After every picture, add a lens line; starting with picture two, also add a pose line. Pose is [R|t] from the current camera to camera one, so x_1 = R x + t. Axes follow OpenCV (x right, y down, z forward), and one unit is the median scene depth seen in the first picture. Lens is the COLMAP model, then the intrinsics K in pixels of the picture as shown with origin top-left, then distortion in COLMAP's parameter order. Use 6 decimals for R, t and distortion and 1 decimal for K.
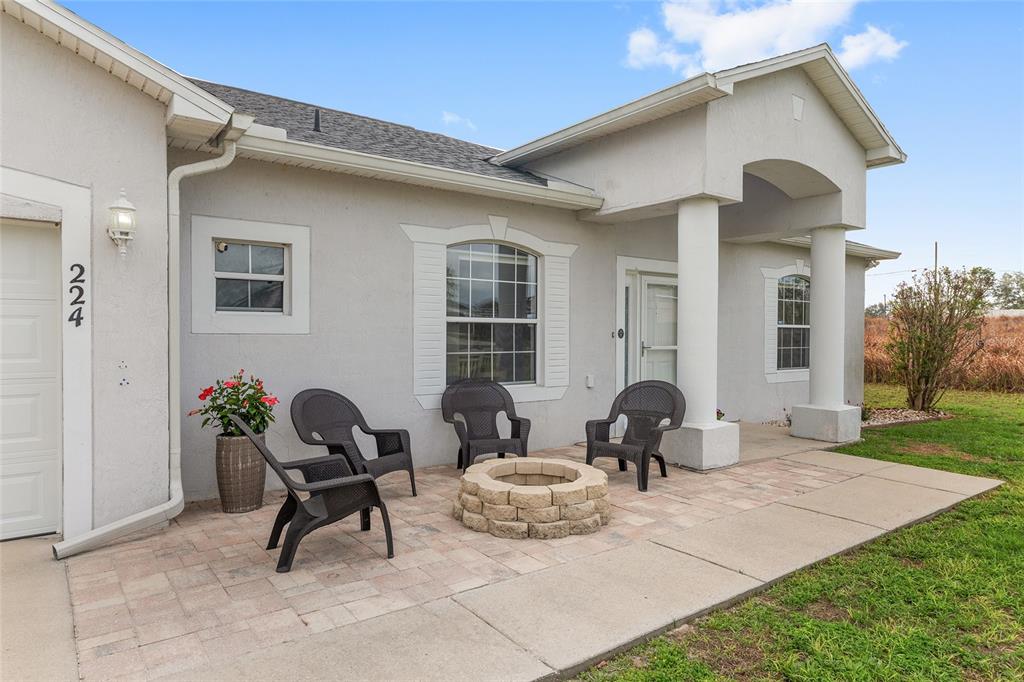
lens RADIAL K [[620.0, 0, 512.0], [0, 620.0, 343.8], [0, 0, 1]] dist [0.000699, -0.000289]
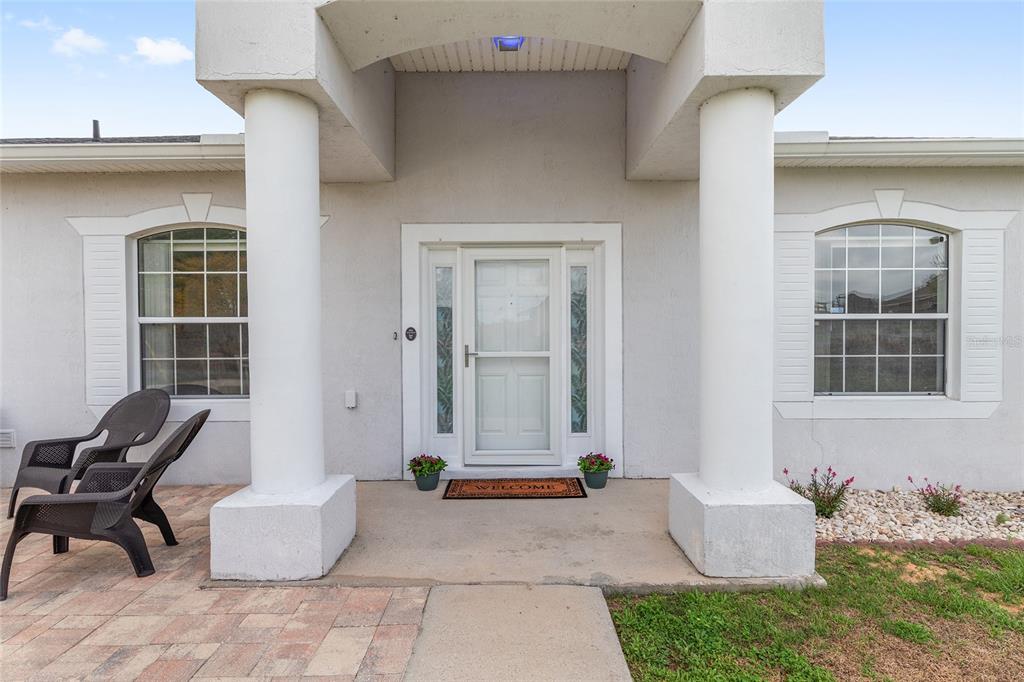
lens RADIAL K [[614.7, 0, 511.7], [0, 614.7, 336.6], [0, 0, 1]] dist [0.016961, 0.000964]
pose [[0.805166, -0.008887, -0.592983, 0.513247], [0.000953, 0.999906, -0.013691, -0.003032], [0.593049, 0.010458, 0.805099, 0.378806]]
